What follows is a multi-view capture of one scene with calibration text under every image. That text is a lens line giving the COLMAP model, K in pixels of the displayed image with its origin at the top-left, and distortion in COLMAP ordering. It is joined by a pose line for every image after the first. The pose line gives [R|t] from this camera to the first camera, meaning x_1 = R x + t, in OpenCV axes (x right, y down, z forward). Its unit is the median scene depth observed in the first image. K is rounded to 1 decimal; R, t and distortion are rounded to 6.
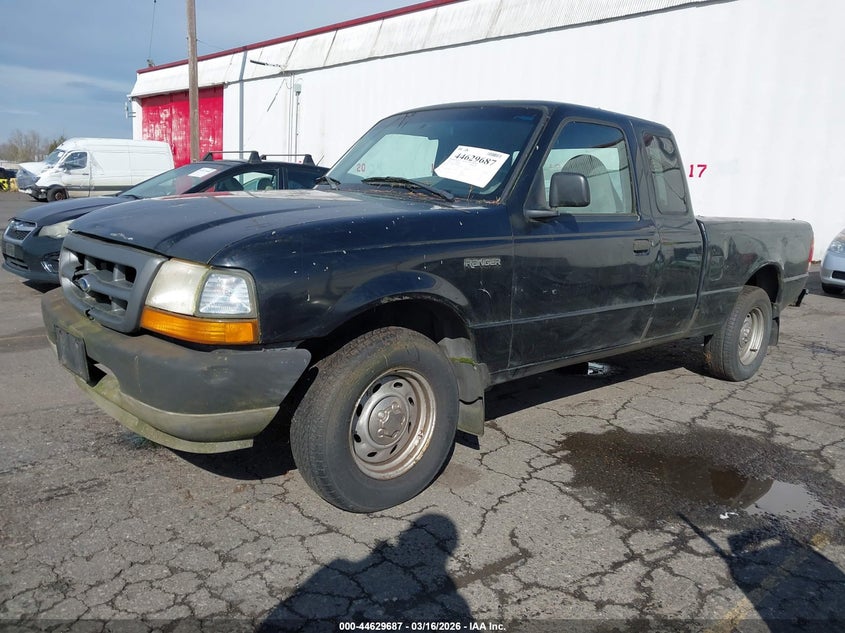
lens RADIAL K [[688.1, 0, 422.5], [0, 688.1, 316.5], [0, 0, 1]] dist [-0.004317, -0.000344]
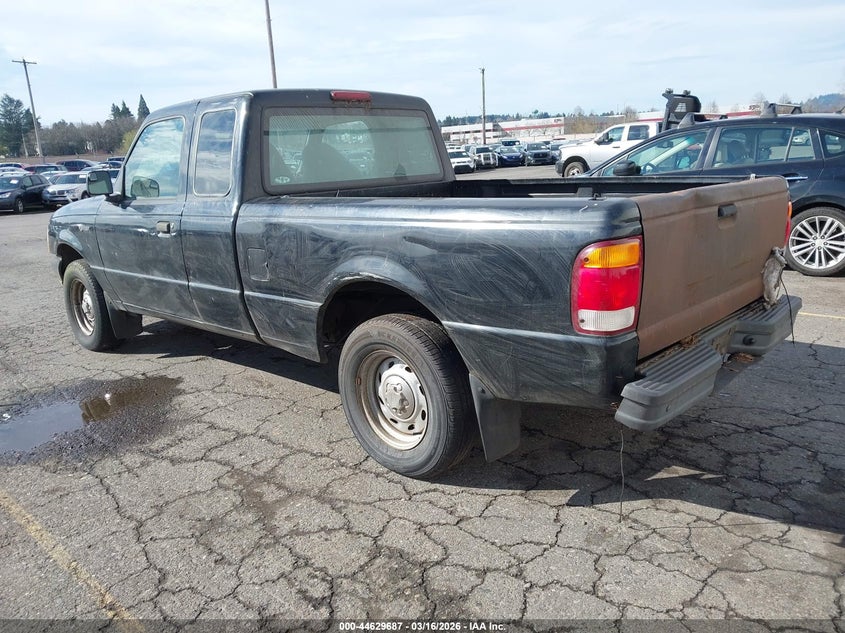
lens RADIAL K [[688.1, 0, 422.5], [0, 688.1, 316.5], [0, 0, 1]] dist [-0.004317, -0.000344]
pose [[0.029438, 0.167395, -0.985450, 1.238190], [-0.113165, 0.980097, 0.163105, -0.163772], [0.993140, 0.106717, 0.047796, 1.186344]]
